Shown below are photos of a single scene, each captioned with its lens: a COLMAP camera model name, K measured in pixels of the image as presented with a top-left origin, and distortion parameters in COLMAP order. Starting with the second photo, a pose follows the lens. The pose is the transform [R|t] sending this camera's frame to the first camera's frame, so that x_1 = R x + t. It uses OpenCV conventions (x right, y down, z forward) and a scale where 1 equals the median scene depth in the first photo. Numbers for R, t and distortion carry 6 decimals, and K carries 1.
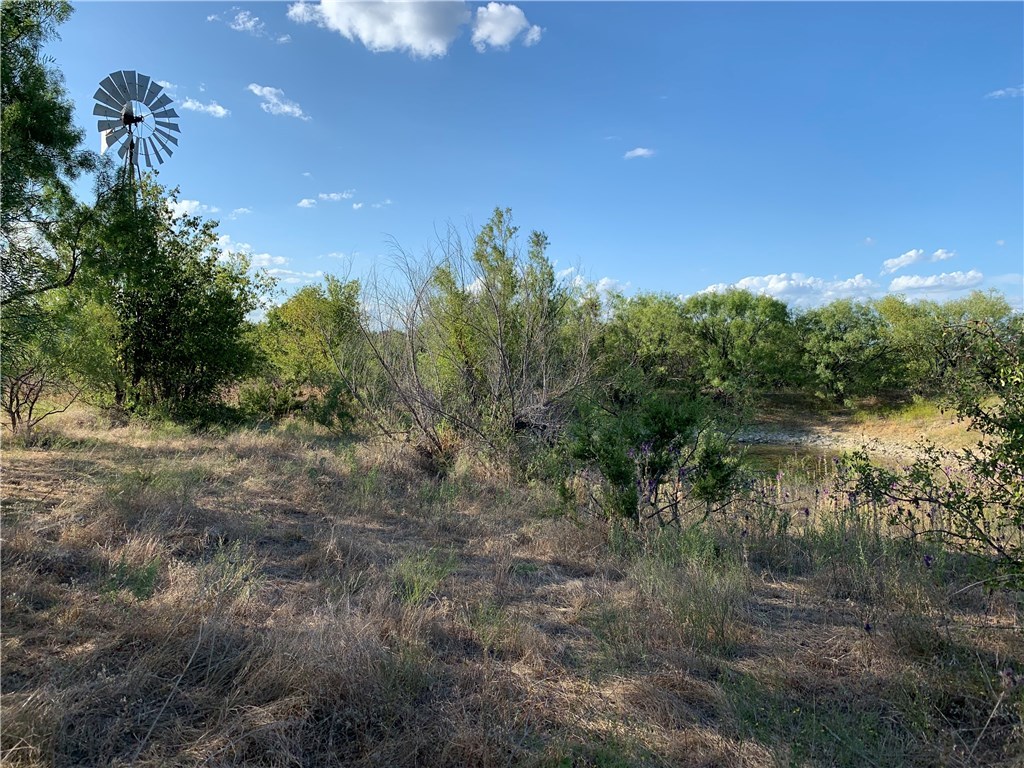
lens RADIAL K [[780.6, 0, 511.6], [0, 780.6, 362.5], [0, 0, 1]] dist [0.044558, -0.035332]
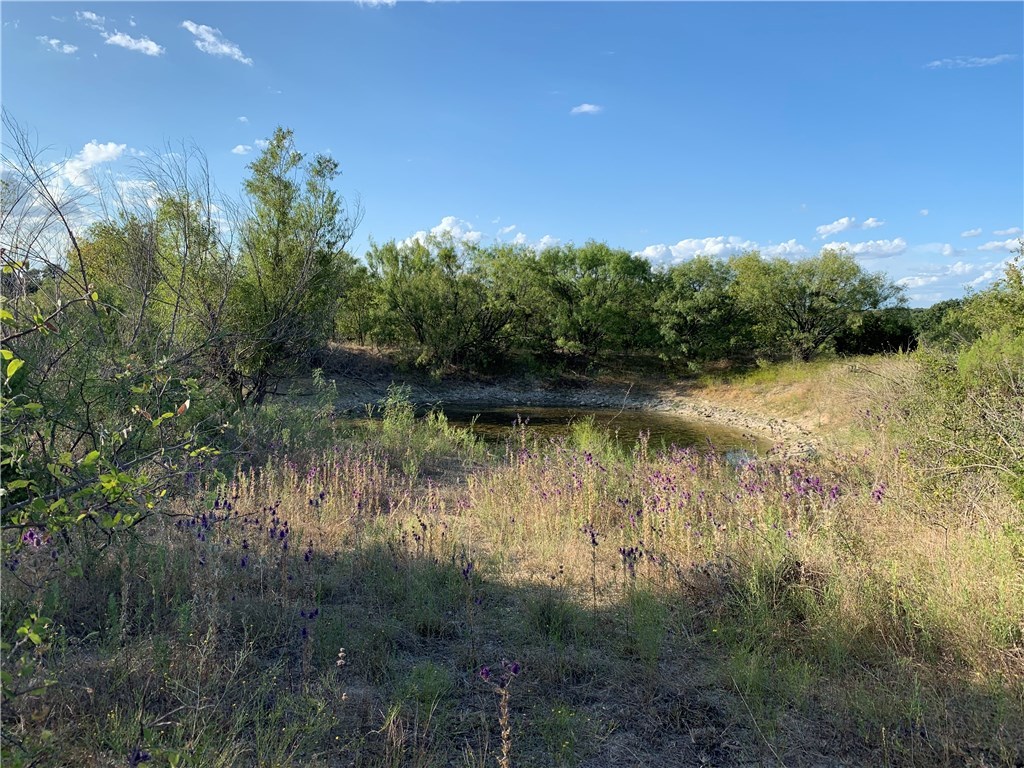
lens RADIAL K [[778.9, 0, 508.1], [0, 778.9, 383.0], [0, 0, 1]] dist [0.002622, -0.001497]
pose [[0.997806, 0.015099, 0.064465, 0.125103], [-0.020199, 0.996653, 0.079216, 0.001610], [-0.063053, -0.080344, 0.994771, 0.068816]]
